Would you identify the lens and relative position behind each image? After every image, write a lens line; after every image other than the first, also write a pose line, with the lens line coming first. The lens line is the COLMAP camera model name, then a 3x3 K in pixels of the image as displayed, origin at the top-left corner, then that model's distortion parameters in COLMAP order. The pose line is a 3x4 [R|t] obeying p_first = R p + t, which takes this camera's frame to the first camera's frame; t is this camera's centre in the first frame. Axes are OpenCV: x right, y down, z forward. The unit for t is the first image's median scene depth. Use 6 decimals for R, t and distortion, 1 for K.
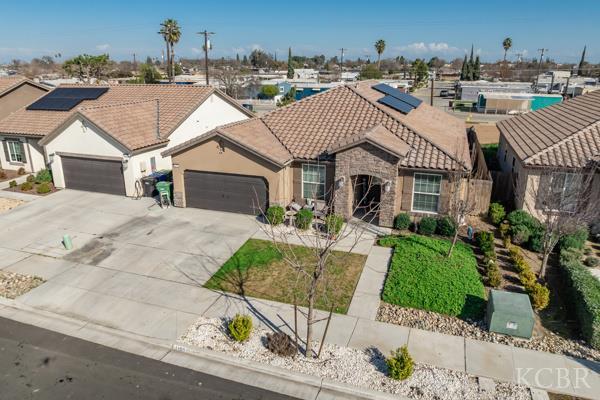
lens RADIAL K [[424.3, 0, 300.9], [0, 424.3, 200.8], [0, 0, 1]] dist [-0.049759, 0.019040]
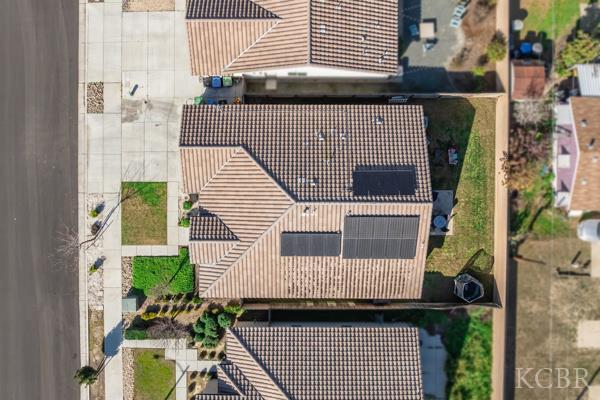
lens RADIAL K [[424.3, 0, 299.8], [0, 424.3, 199.7], [0, 0, 1]] dist [-0.049759, 0.019040]
pose [[0.326659, 0.944633, 0.031013, 0.084295], [-0.307587, 0.075224, 0.948542, -1.792710], [0.893691, -0.319389, 0.315130, 0.874675]]
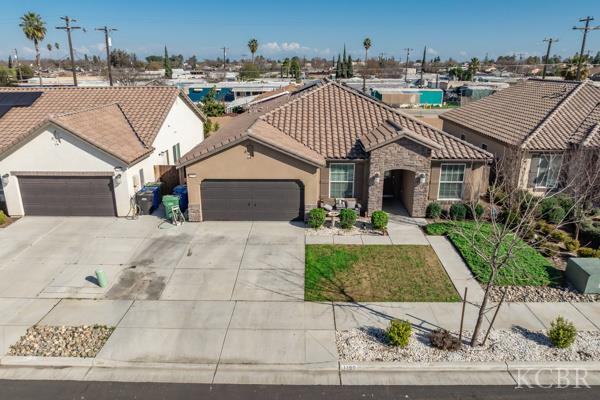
lens RADIAL K [[424.3, 0, 301.9], [0, 424.3, 201.6], [0, 0, 1]] dist [-0.049759, 0.019040]
pose [[0.947821, -0.099574, 0.302854, -0.392038], [0.098764, 0.994948, 0.018029, -0.024734], [-0.303119, 0.012823, 0.952867, 0.088251]]
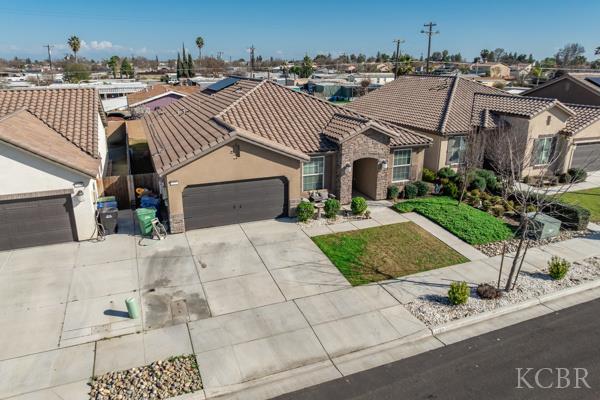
lens RADIAL K [[424.3, 0, 303.8], [0, 424.3, 198.9], [0, 0, 1]] dist [-0.049759, 0.019040]
pose [[0.746429, -0.202005, 0.634064, -0.704511], [0.202410, 0.976587, 0.072849, -0.069355], [-0.633935, 0.073965, 0.769841, 0.239998]]
